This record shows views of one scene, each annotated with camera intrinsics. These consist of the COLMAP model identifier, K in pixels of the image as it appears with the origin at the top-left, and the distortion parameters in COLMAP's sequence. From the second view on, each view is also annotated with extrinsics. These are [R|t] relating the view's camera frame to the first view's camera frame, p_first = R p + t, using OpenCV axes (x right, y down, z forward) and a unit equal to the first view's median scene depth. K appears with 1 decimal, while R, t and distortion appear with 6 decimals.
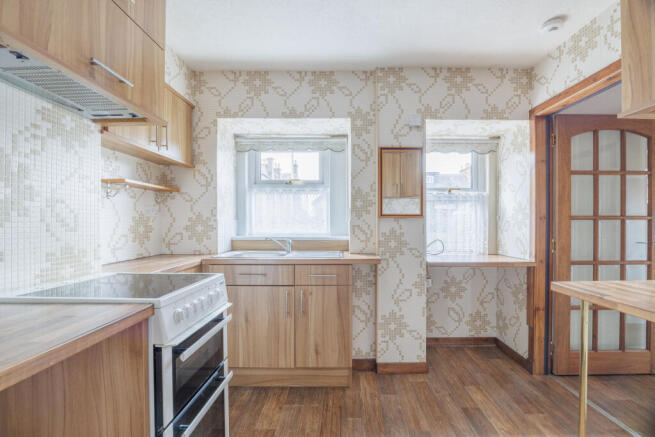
lens RADIAL K [[284.0, 0, 331.5], [0, 284.0, 225.7], [0, 0, 1]] dist [-0.019518, 0.000994]
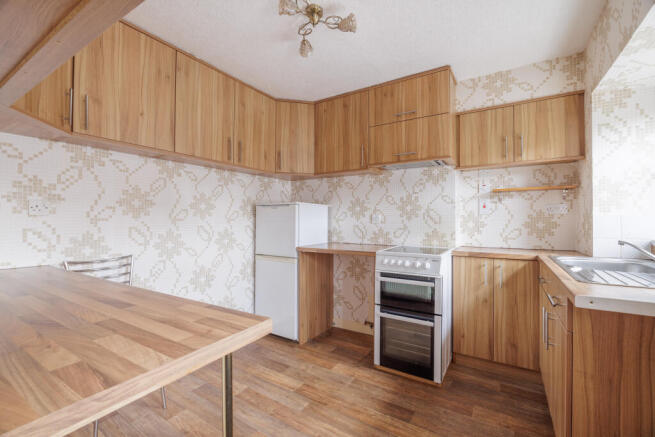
lens RADIAL K [[284.0, 0, 329.7], [0, 284.0, 212.4], [0, 0, 1]] dist [-0.019518, 0.000994]
pose [[-0.520375, -0.013214, -0.853836, 0.871349], [-0.005156, 0.999911, -0.012332, -0.023692], [0.853922, -0.002015, -0.520397, 0.966482]]
